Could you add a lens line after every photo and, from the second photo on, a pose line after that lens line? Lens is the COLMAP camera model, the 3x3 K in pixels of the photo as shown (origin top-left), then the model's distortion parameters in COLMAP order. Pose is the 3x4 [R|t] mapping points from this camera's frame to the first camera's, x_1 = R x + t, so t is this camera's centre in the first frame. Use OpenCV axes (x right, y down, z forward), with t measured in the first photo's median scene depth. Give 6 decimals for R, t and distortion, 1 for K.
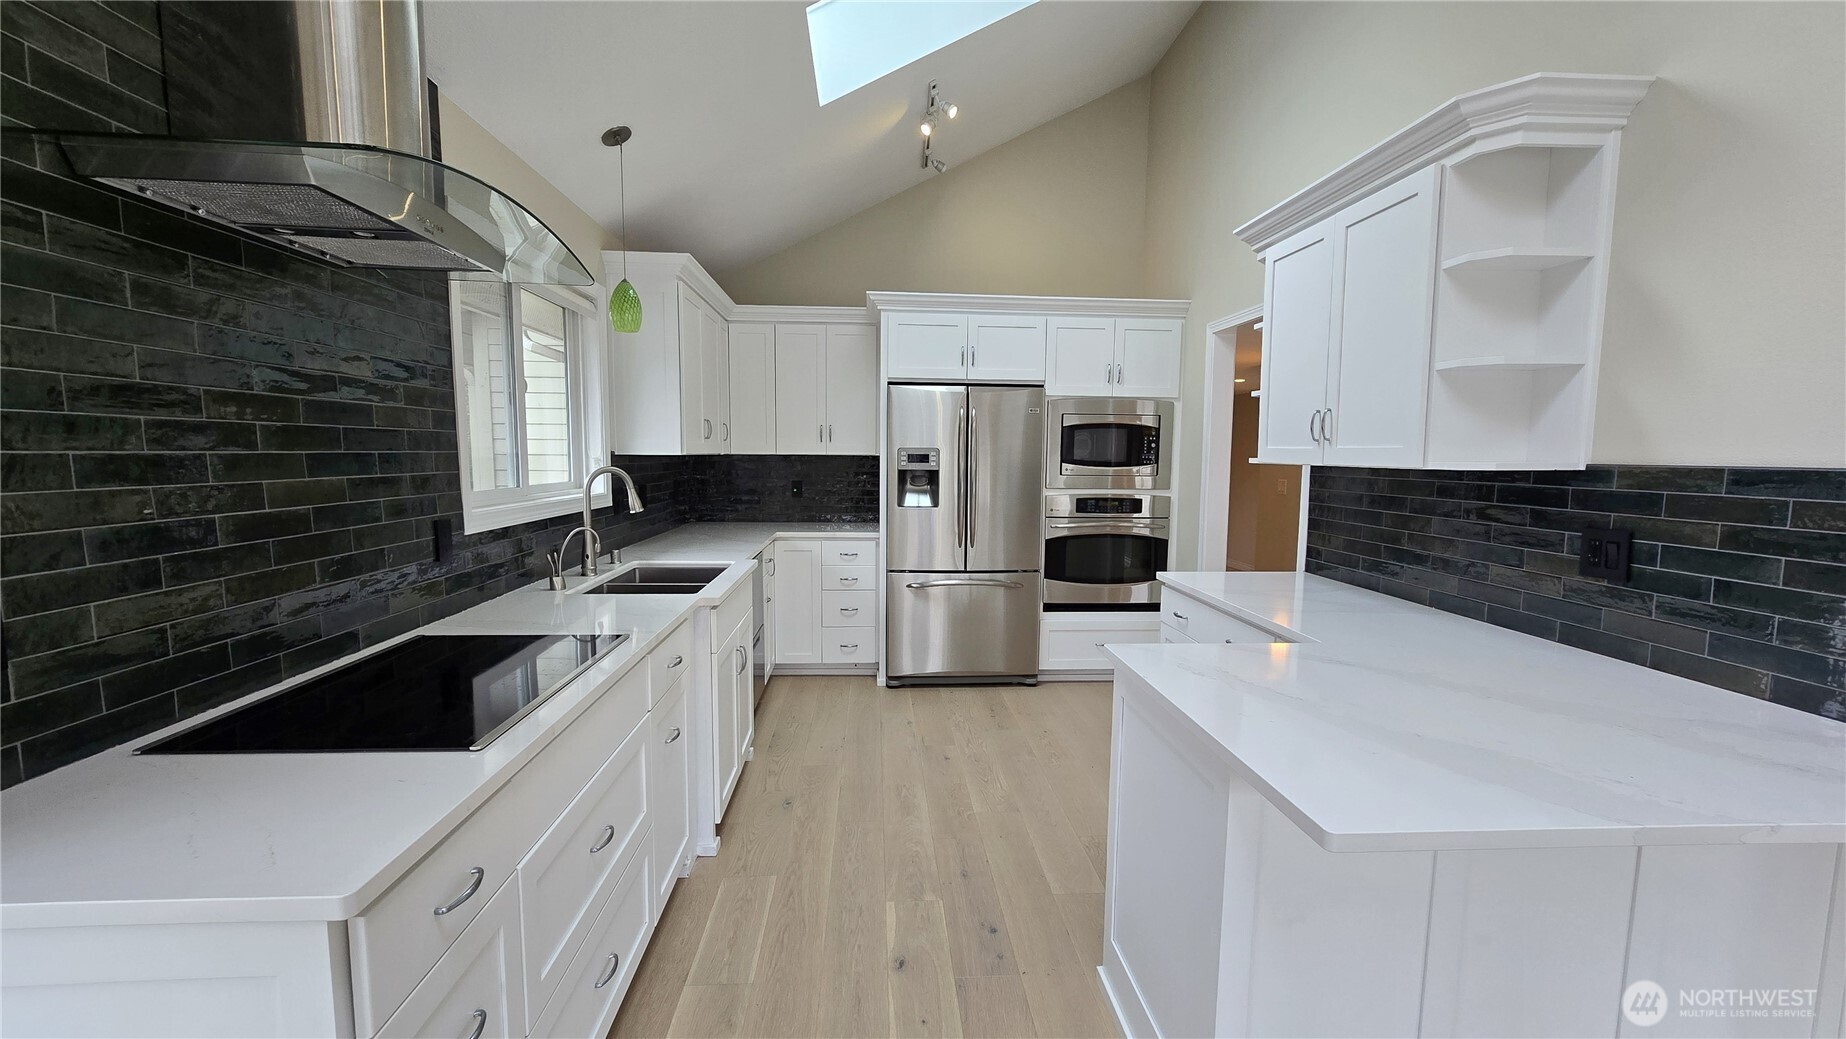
lens RADIAL K [[752.0, 0, 917.5], [0, 752.0, 530.3], [0, 0, 1]] dist [-0.002057, 0.000260]
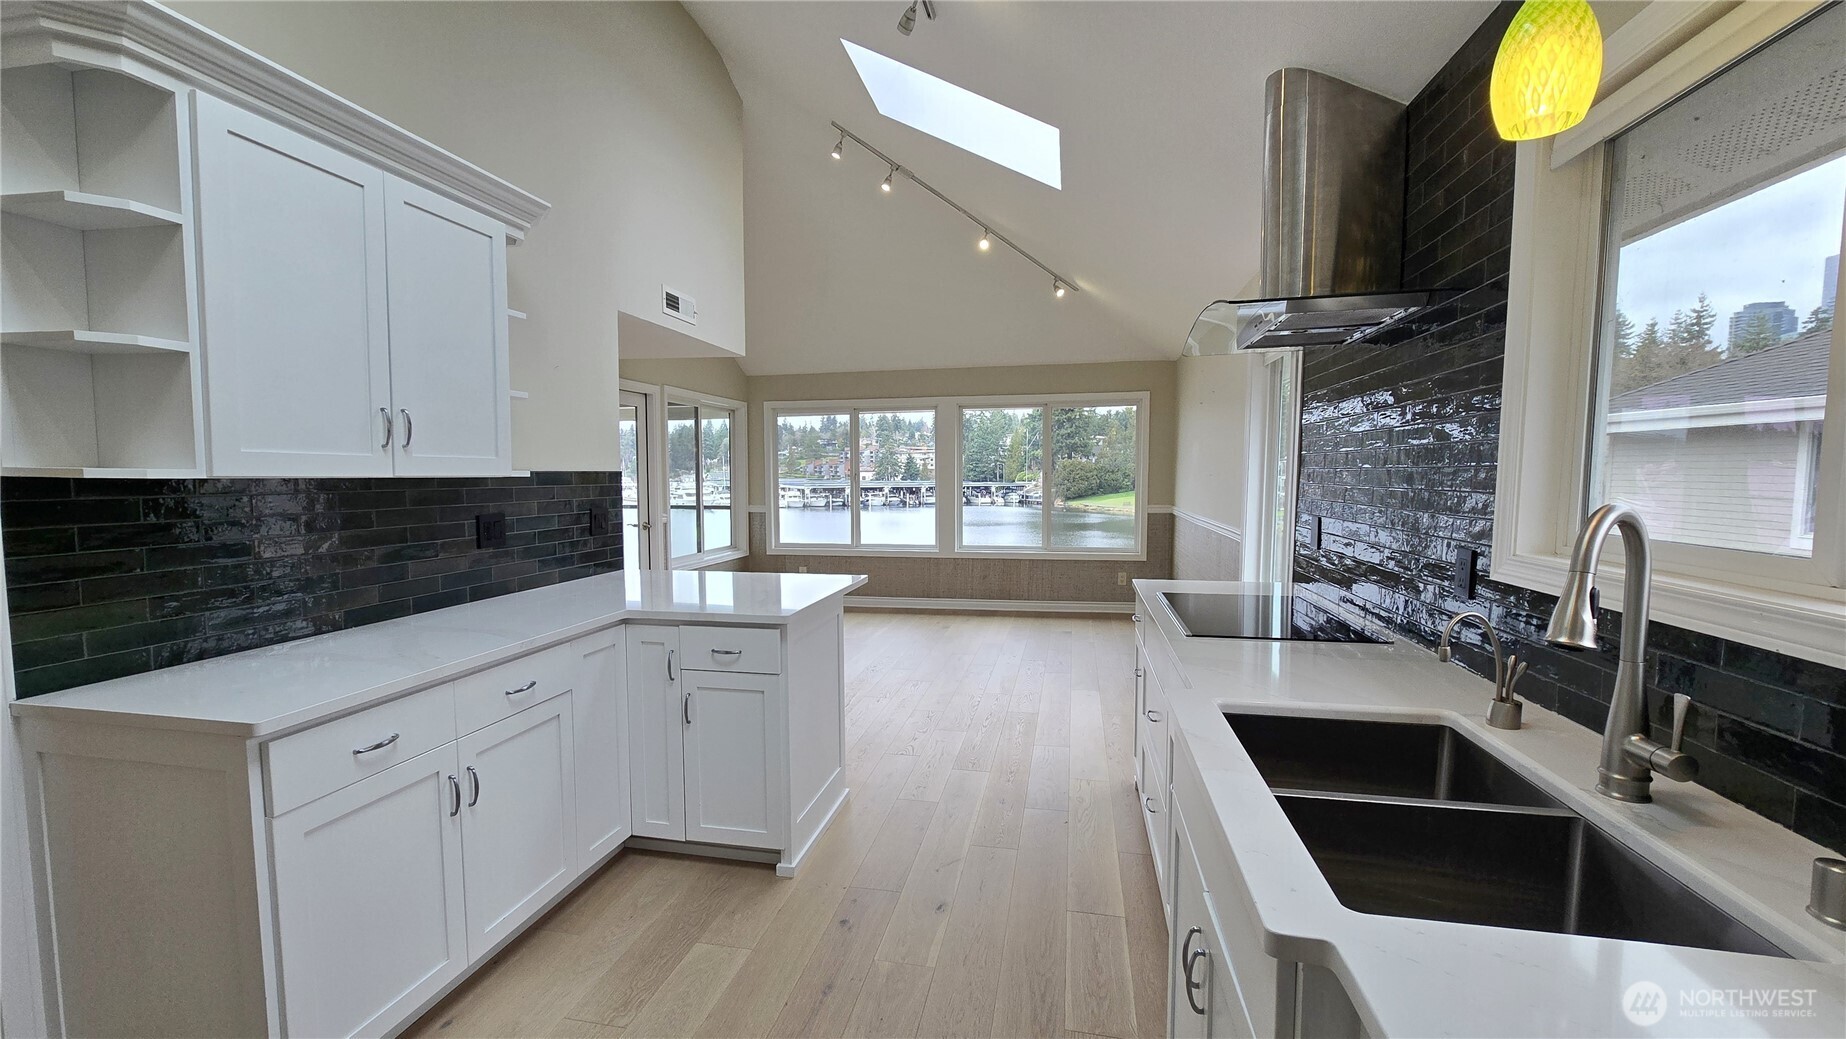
lens RADIAL K [[751.8, 0, 913.2], [0, 751.8, 531.0], [0, 0, 1]] dist [-0.003024, 0.000387]
pose [[-0.964084, -0.028210, 0.264097, -0.243557], [0.020793, 0.983275, 0.180936, -0.181312], [-0.264784, 0.179929, -0.947373, 1.798317]]
